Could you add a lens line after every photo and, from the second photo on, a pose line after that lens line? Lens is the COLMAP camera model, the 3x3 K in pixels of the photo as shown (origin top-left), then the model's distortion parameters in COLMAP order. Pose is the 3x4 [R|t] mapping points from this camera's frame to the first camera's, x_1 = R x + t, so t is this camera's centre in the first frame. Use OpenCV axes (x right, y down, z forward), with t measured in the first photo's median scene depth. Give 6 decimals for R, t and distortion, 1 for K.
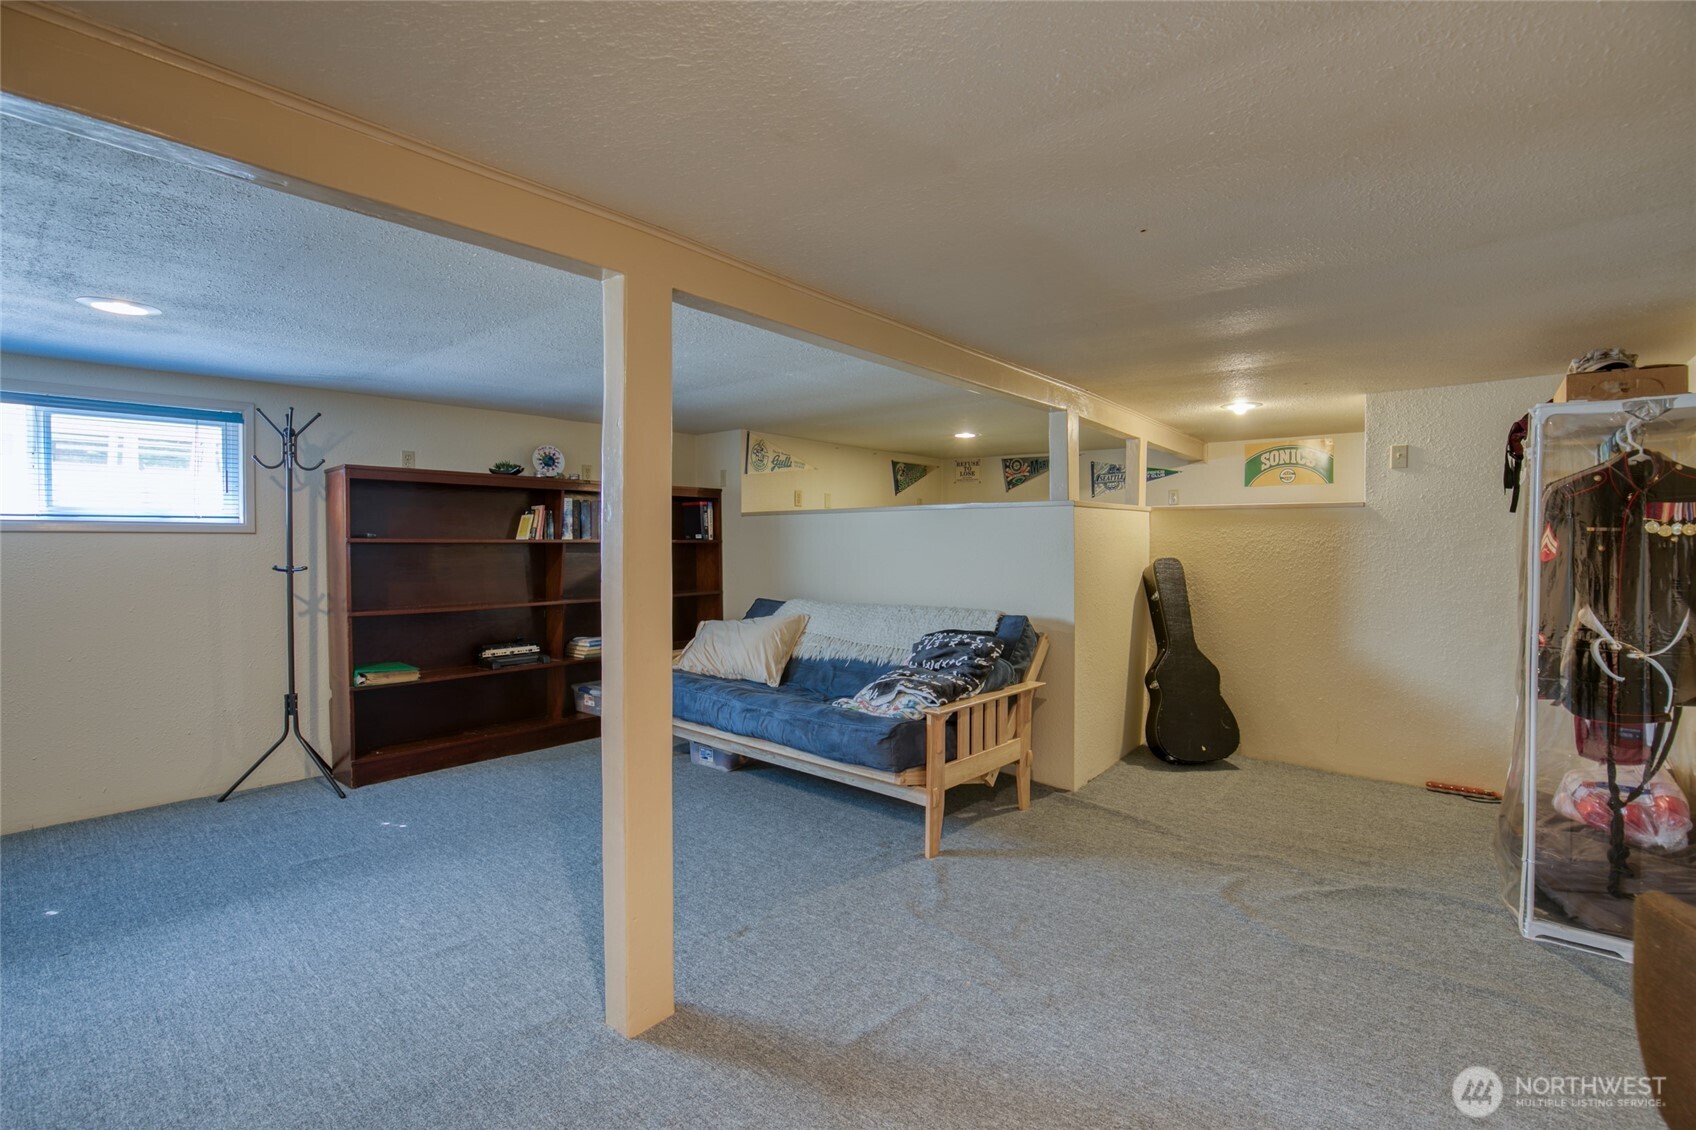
lens RADIAL K [[805.3, 0, 859.4], [0, 805.3, 559.7], [0, 0, 1]] dist [-0.029096, 0.004427]
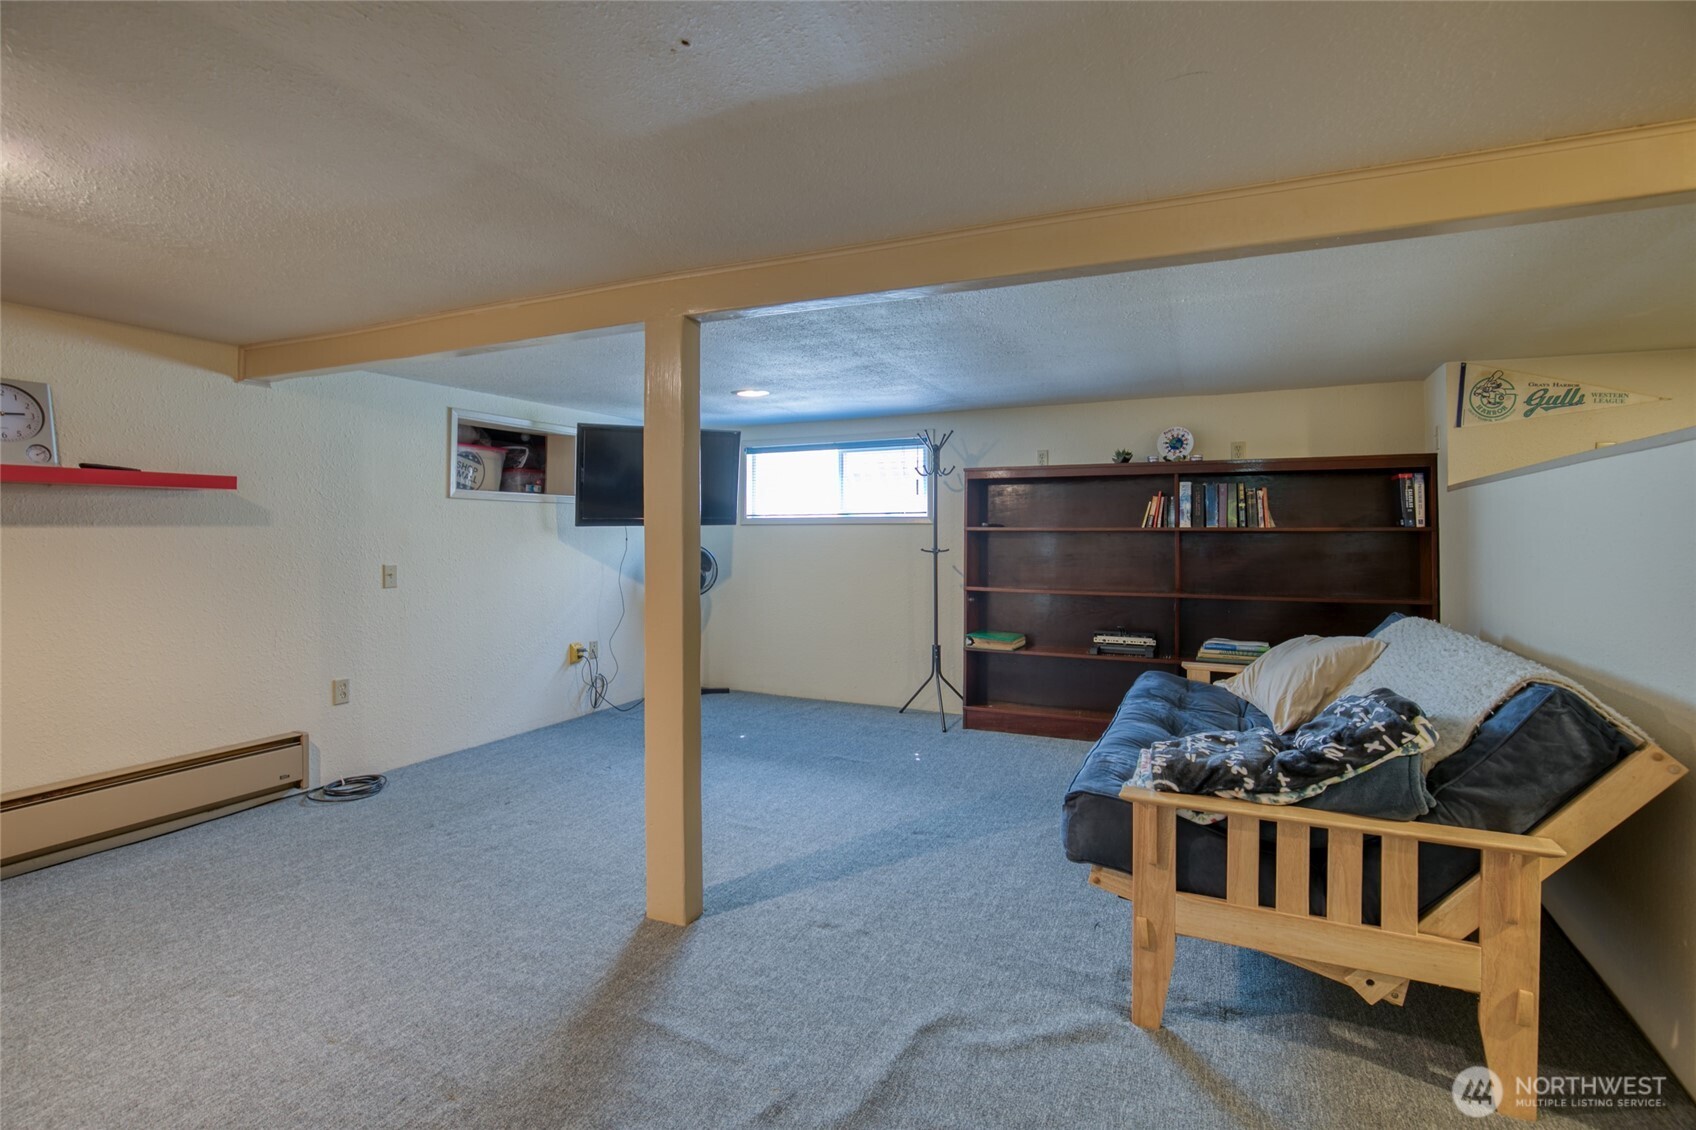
lens RADIAL K [[805.3, 0, 850.6], [0, 805.3, 524.7], [0, 0, 1]] dist [-0.029096, 0.004427]
pose [[0.243002, -0.010361, -0.969970, 0.553588], [-0.022441, 0.999615, -0.016299, -0.006308], [0.969766, 0.025728, 0.242676, 0.529041]]
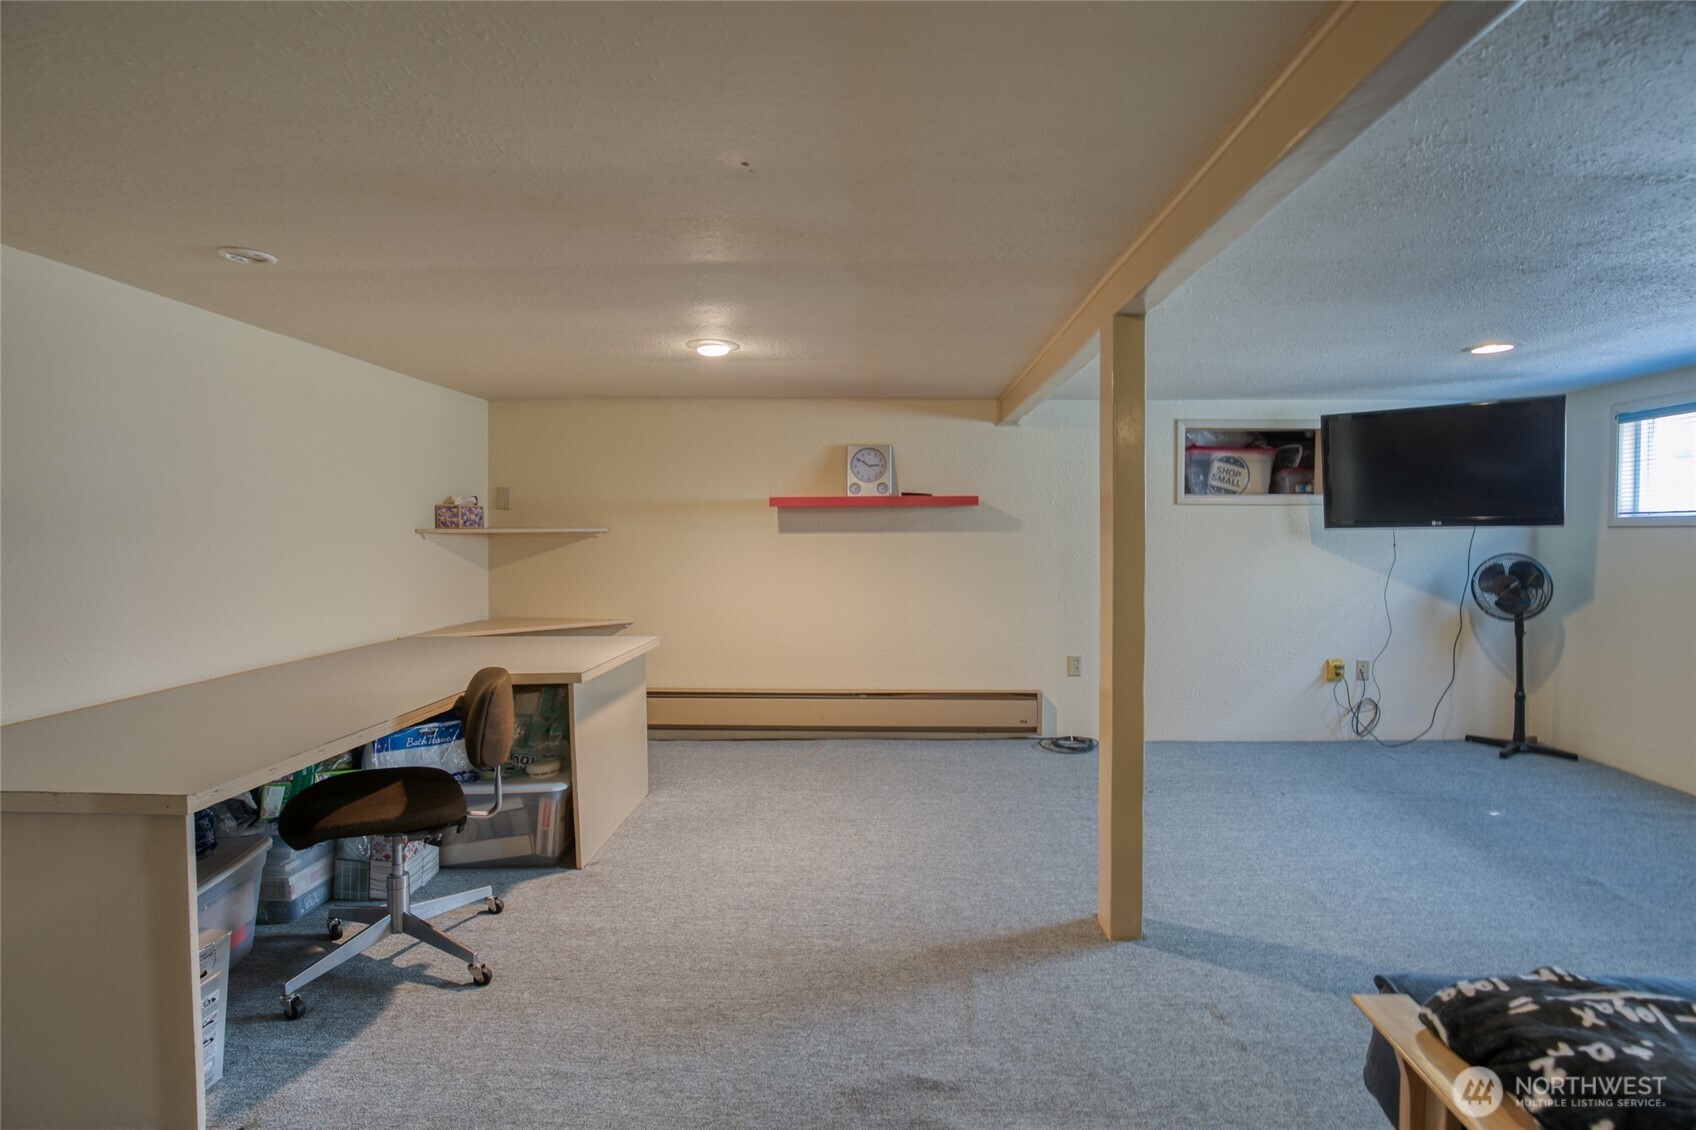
lens RADIAL K [[805.3, 0, 874.5], [0, 805.3, 553.3], [0, 0, 1]] dist [-0.029096, 0.004427]
pose [[-0.799789, 0.014720, -0.600101, 0.412601], [-0.015144, 0.998886, 0.044685, -0.022753], [0.600090, 0.044827, -0.798675, 0.959005]]
